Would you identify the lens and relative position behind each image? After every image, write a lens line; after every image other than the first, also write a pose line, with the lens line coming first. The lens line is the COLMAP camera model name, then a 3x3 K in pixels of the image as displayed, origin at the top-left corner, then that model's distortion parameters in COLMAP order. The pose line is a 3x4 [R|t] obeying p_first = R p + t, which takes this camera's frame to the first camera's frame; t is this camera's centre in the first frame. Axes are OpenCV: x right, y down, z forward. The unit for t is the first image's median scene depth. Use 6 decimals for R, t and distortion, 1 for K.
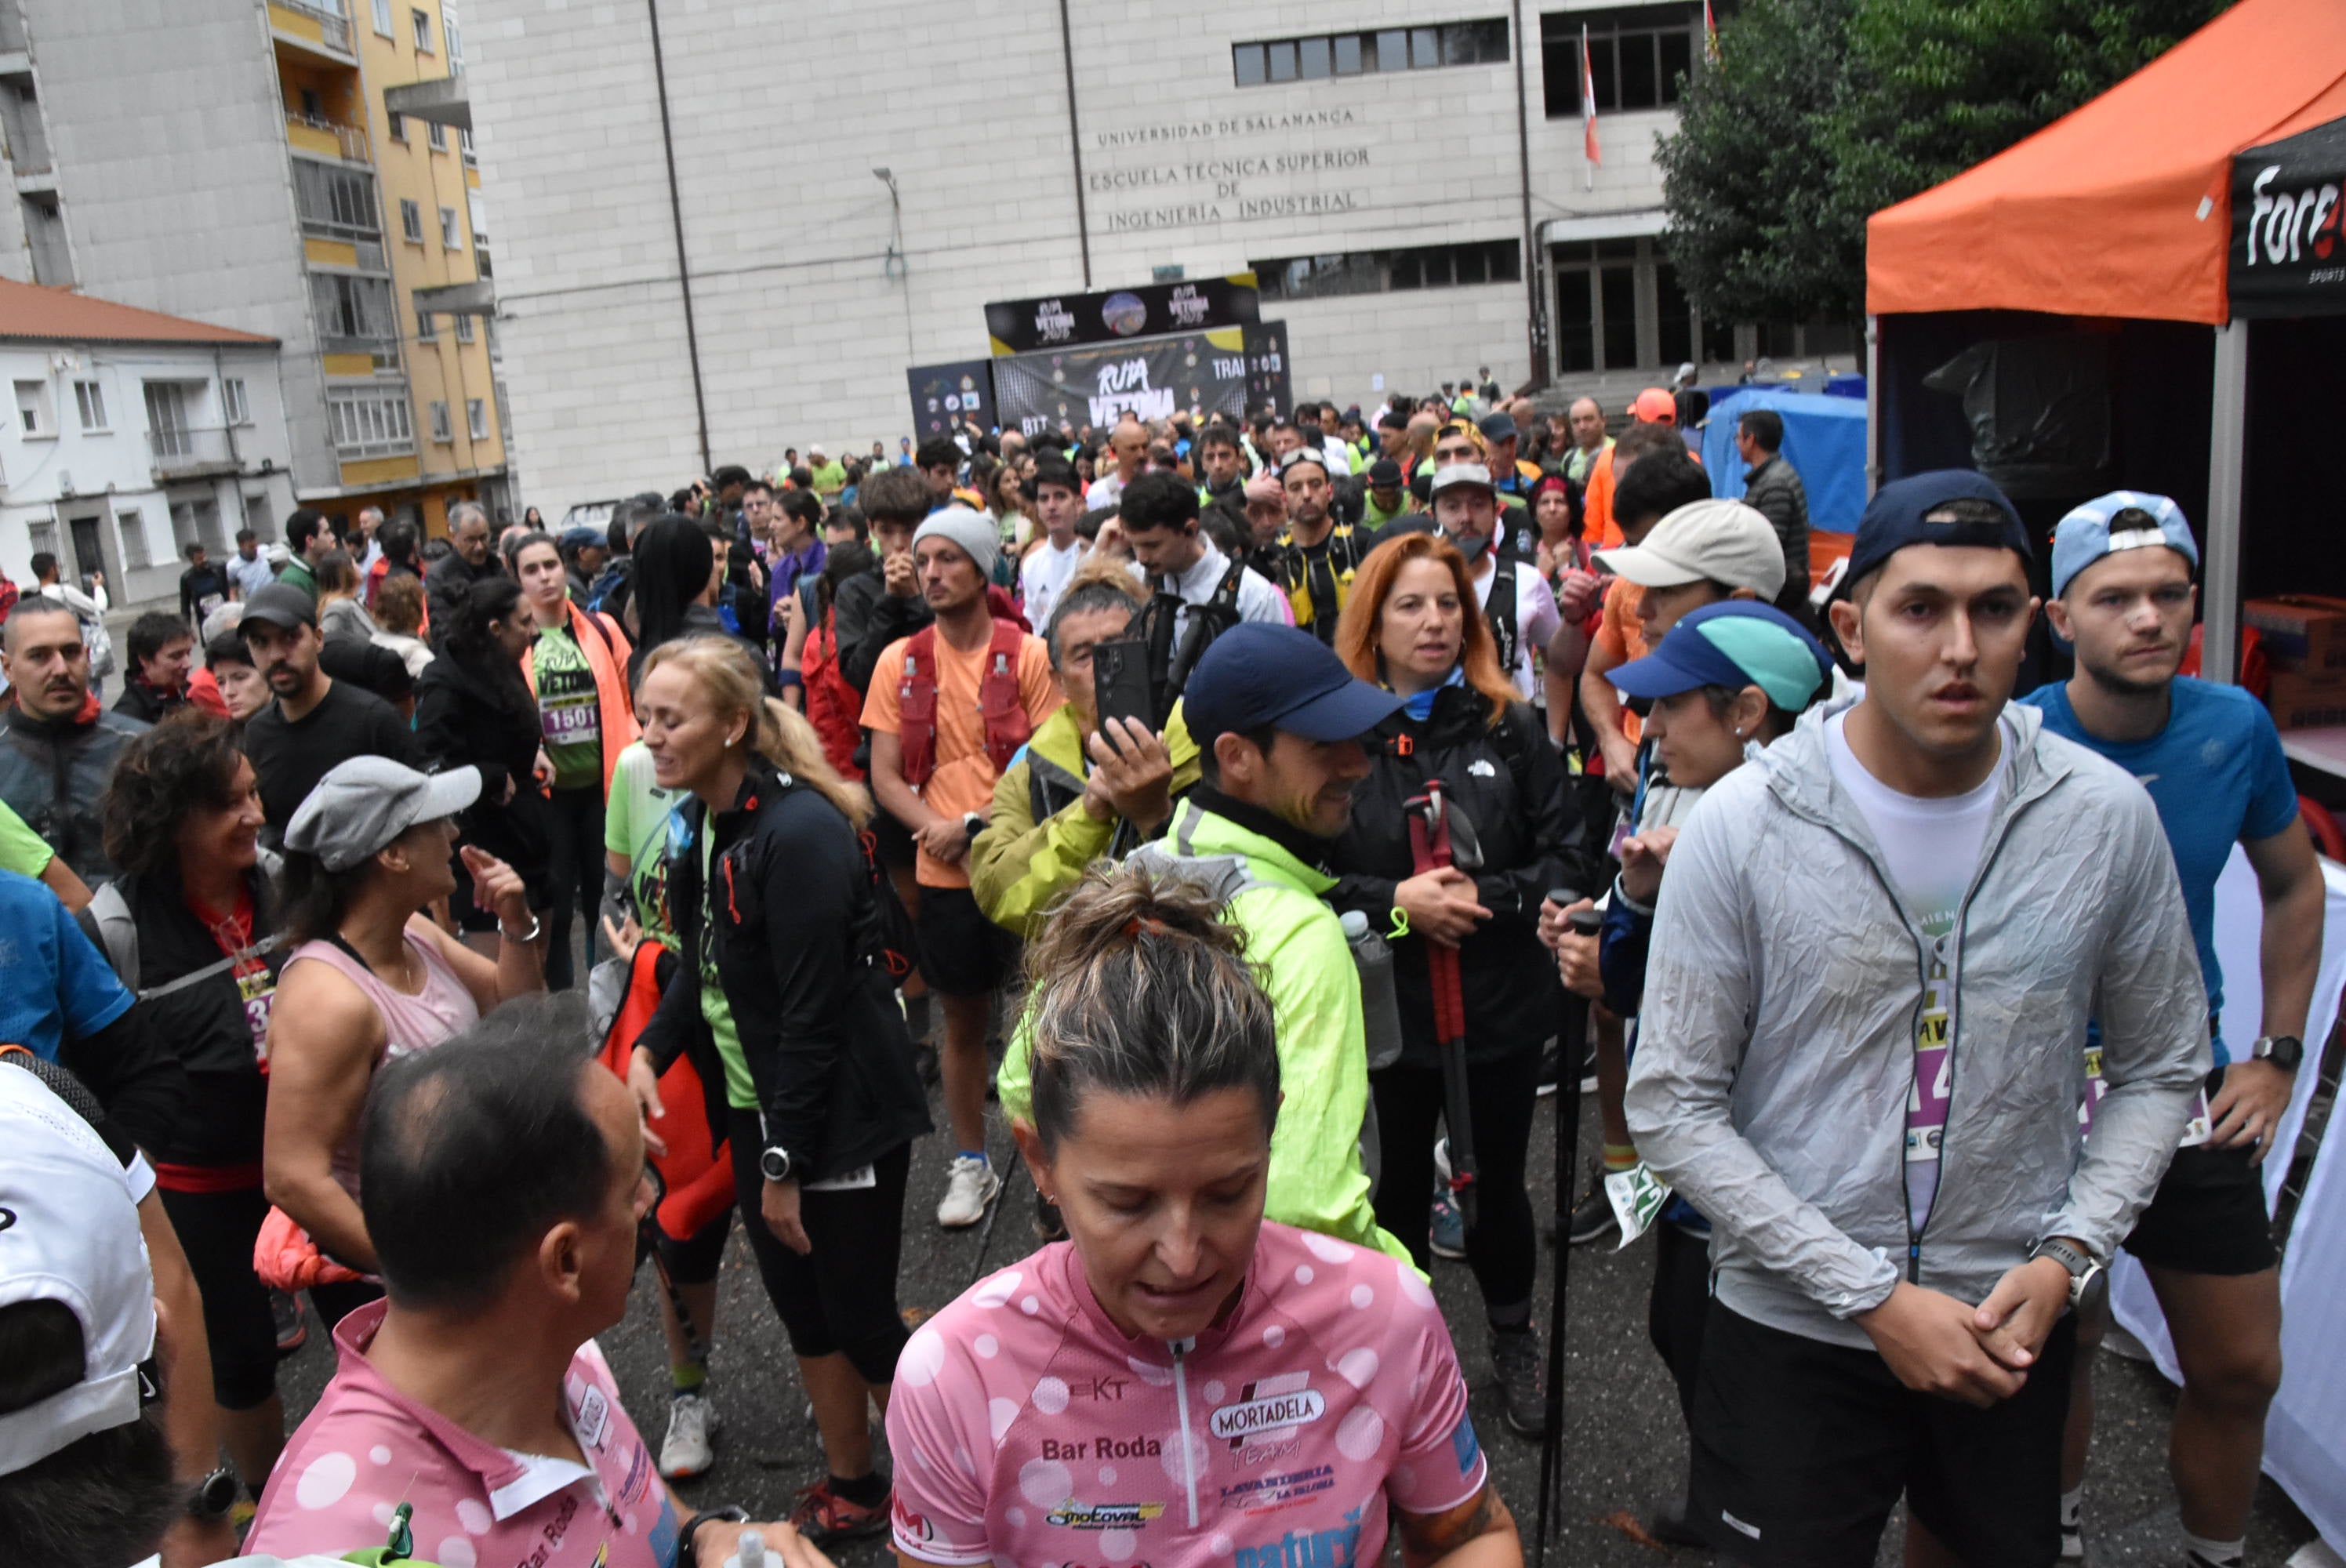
lens RADIAL K [[1901.4, 0, 1126.1], [0, 1901.4, 887.0], [0, 0, 1]] dist [-0.164510, 0.135894]
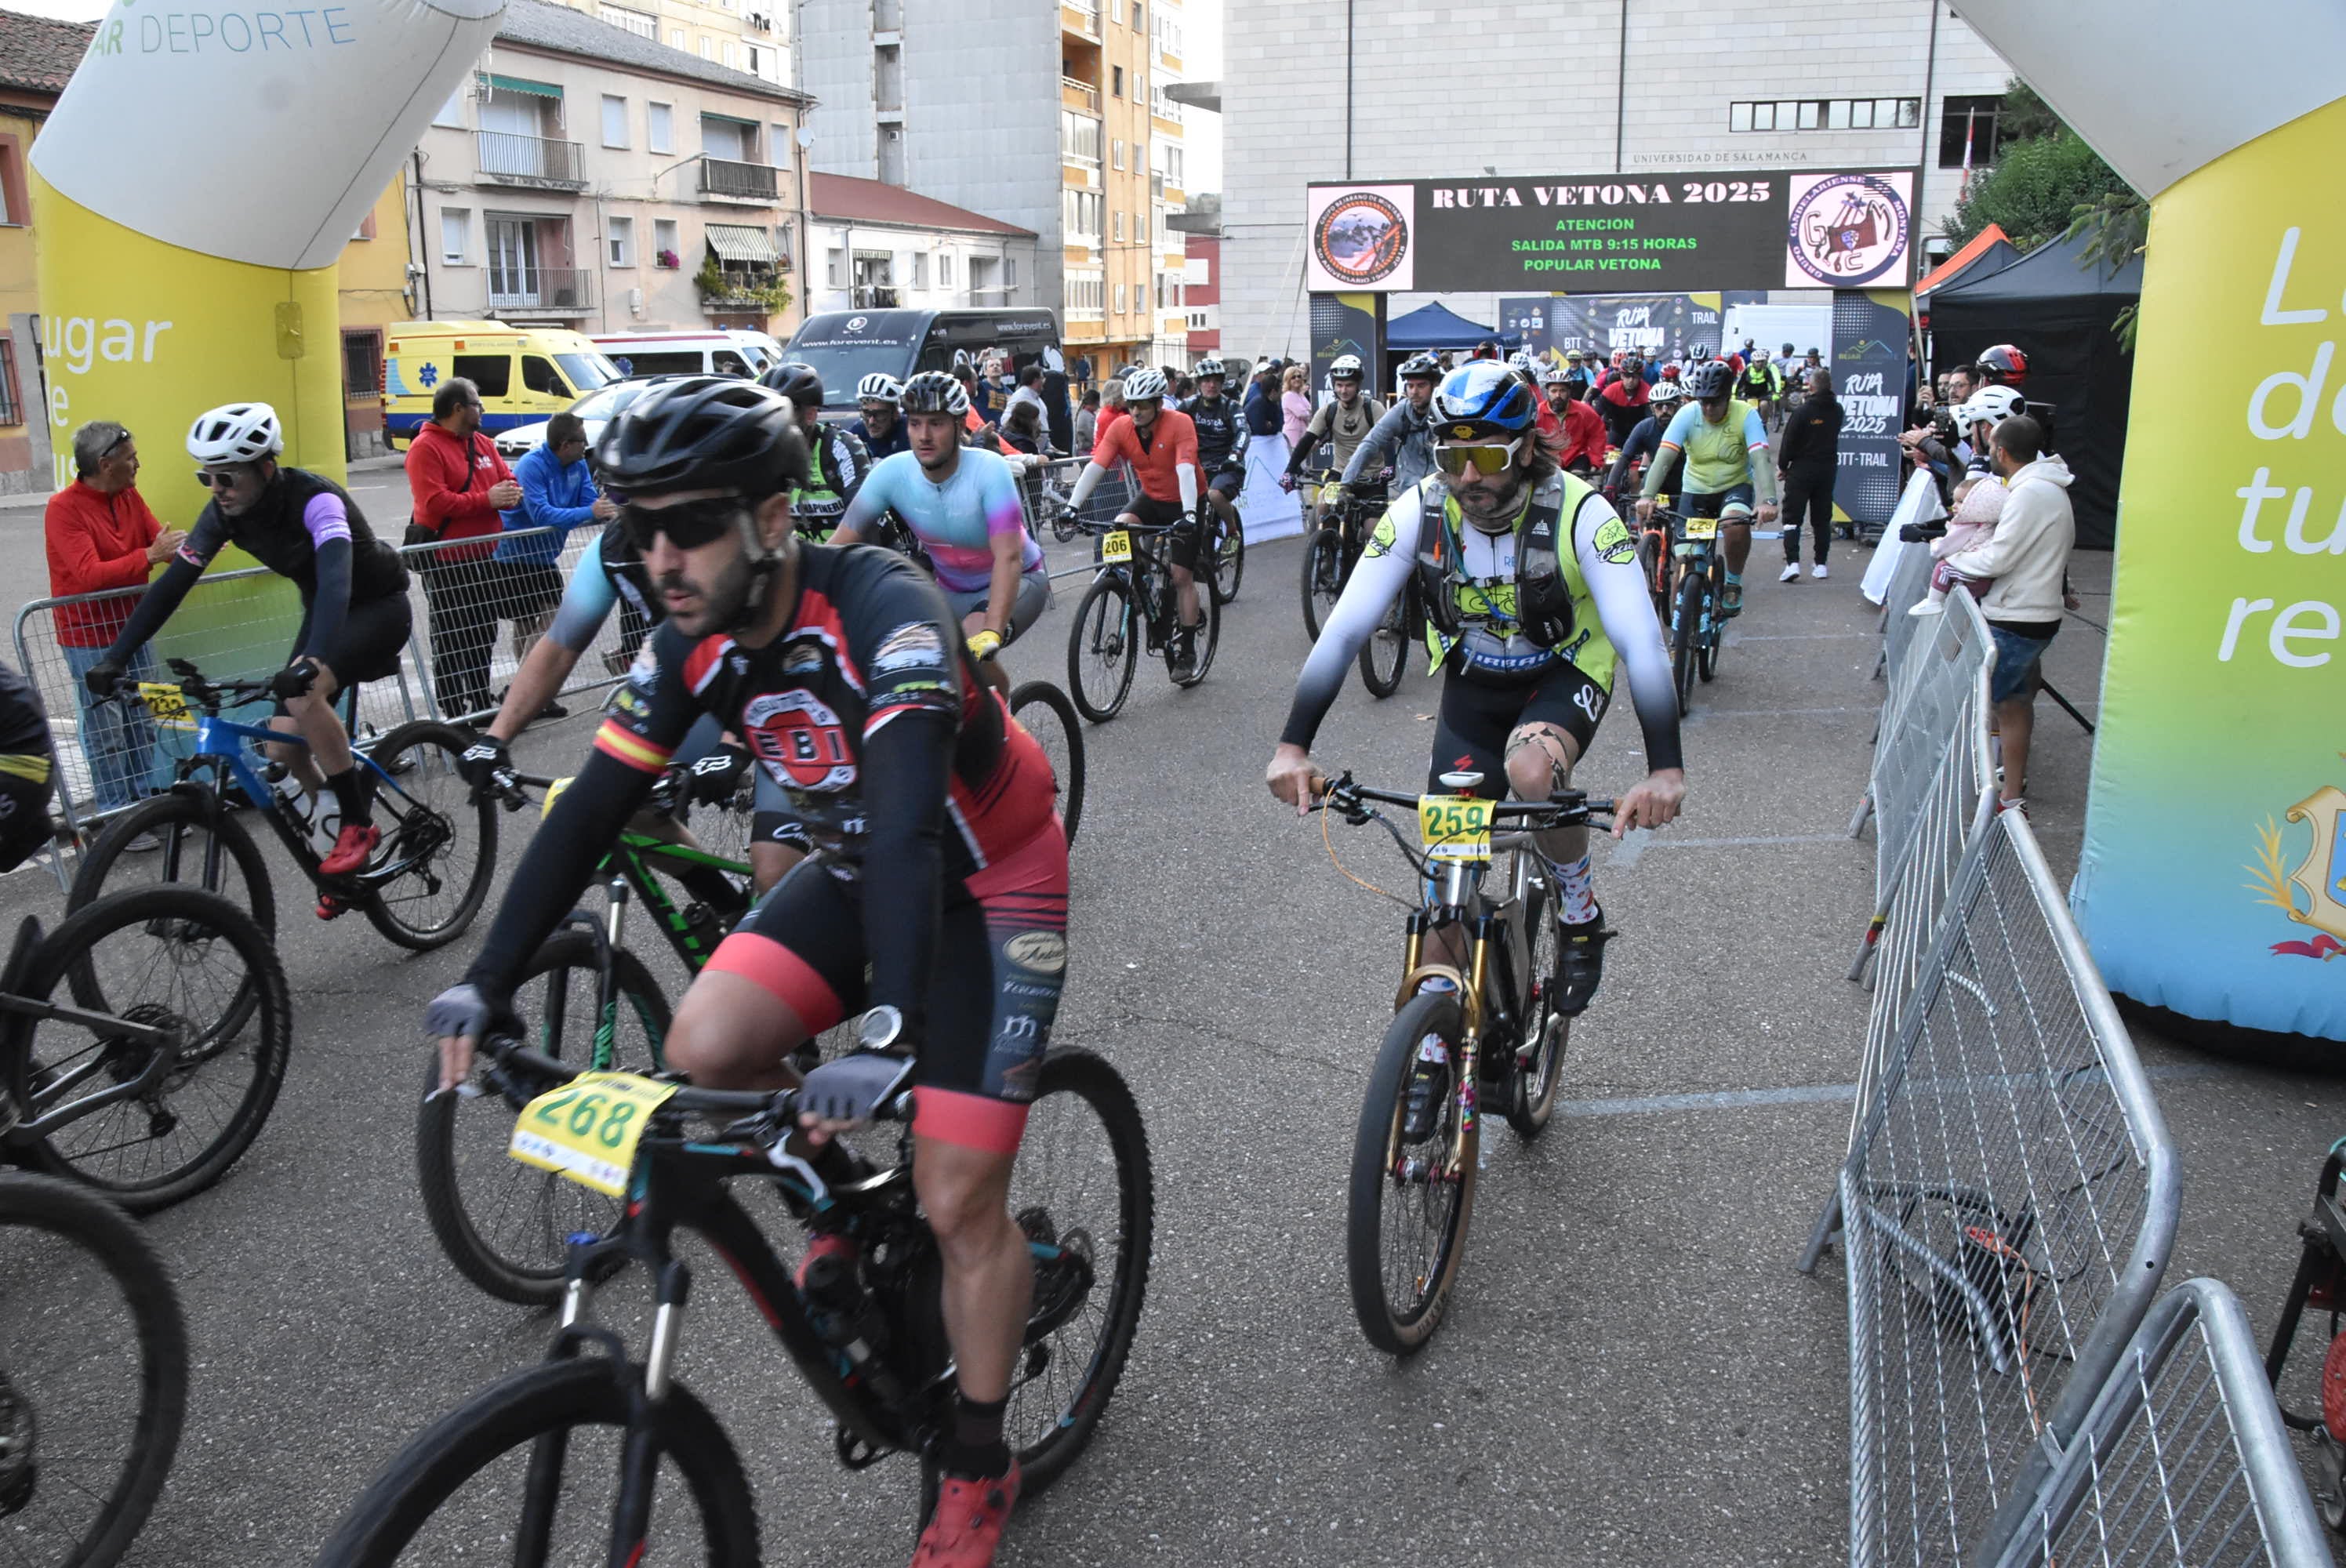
lens RADIAL K [[1850.1, 0, 1122.3], [0, 1850.1, 880.3], [0, 0, 1]] dist [-0.168535, 0.123187]
pose [[0.967648, 0.138770, -0.210714, -0.029650], [-0.127620, 0.989645, 0.065690, 0.139052], [0.217647, -0.036673, 0.975338, -0.536163]]
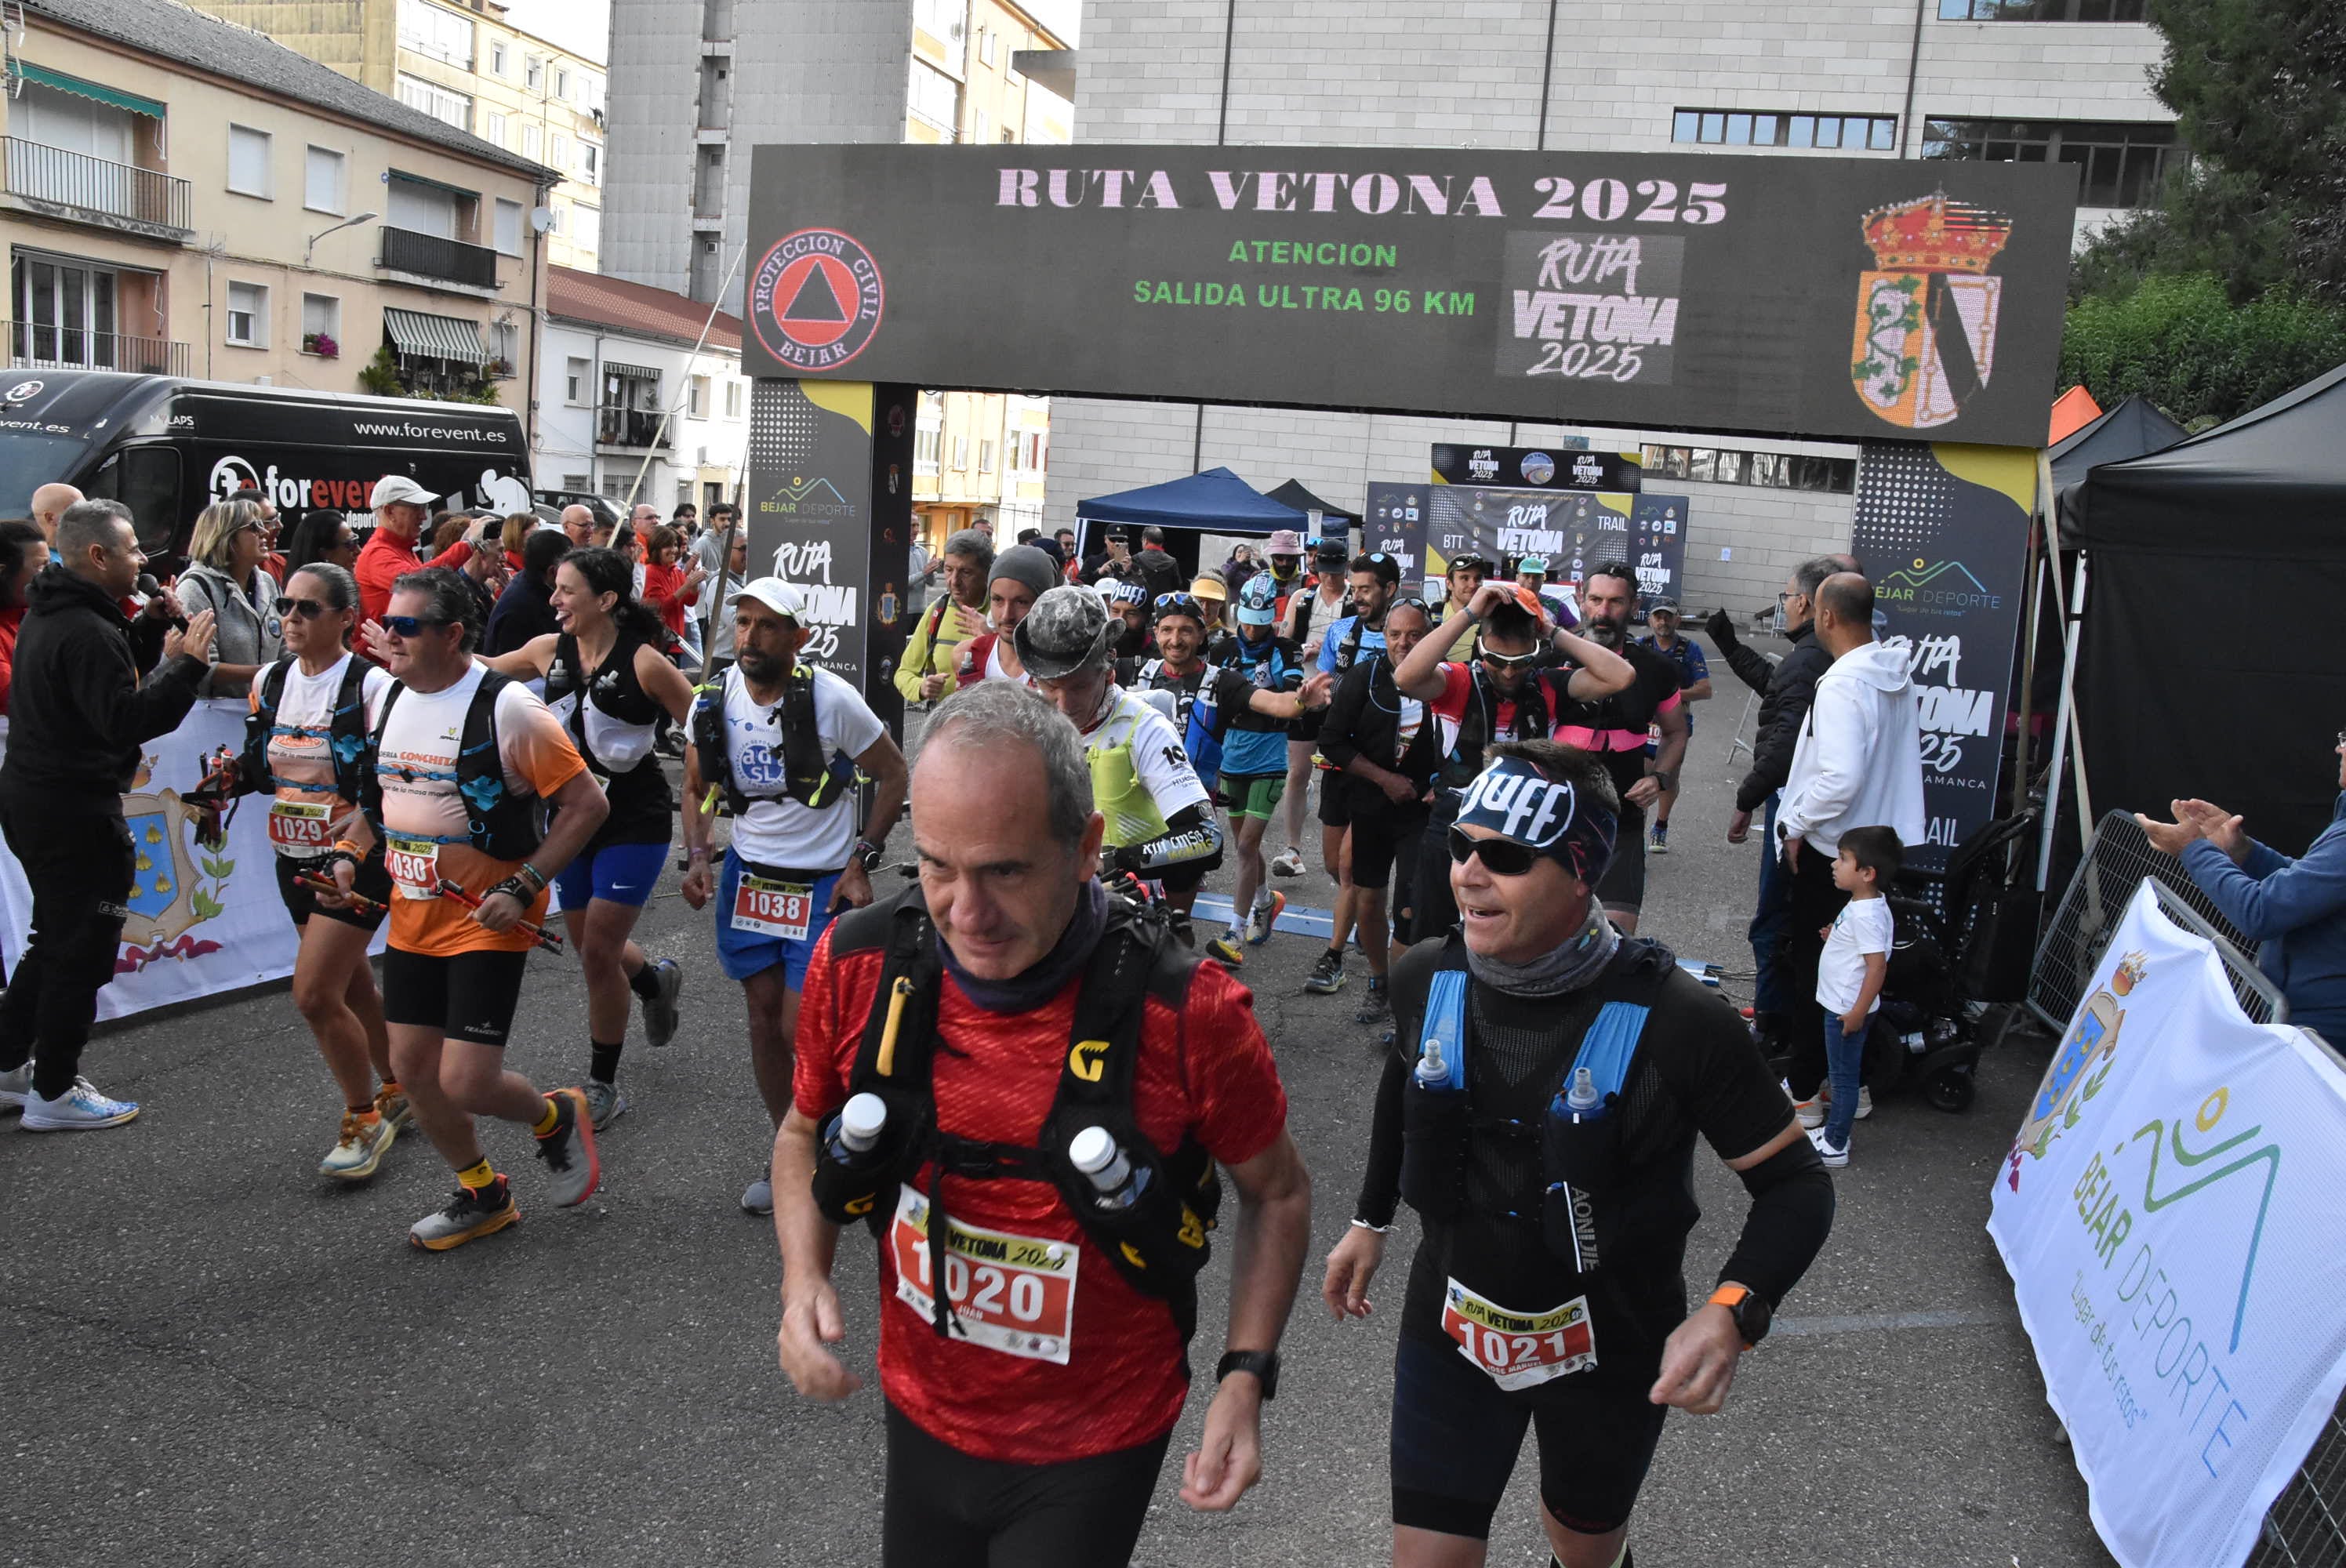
lens RADIAL K [[1862.4, 0, 1136.9], [0, 1862.4, 864.7], [0, 0, 1]] dist [-0.169869, 0.134562]
pose [[0.967552, 0.191473, -0.164868, -0.006508], [-0.201007, 0.978642, -0.043072, 0.067706], [0.153099, 0.074814, 0.985375, -0.253684]]
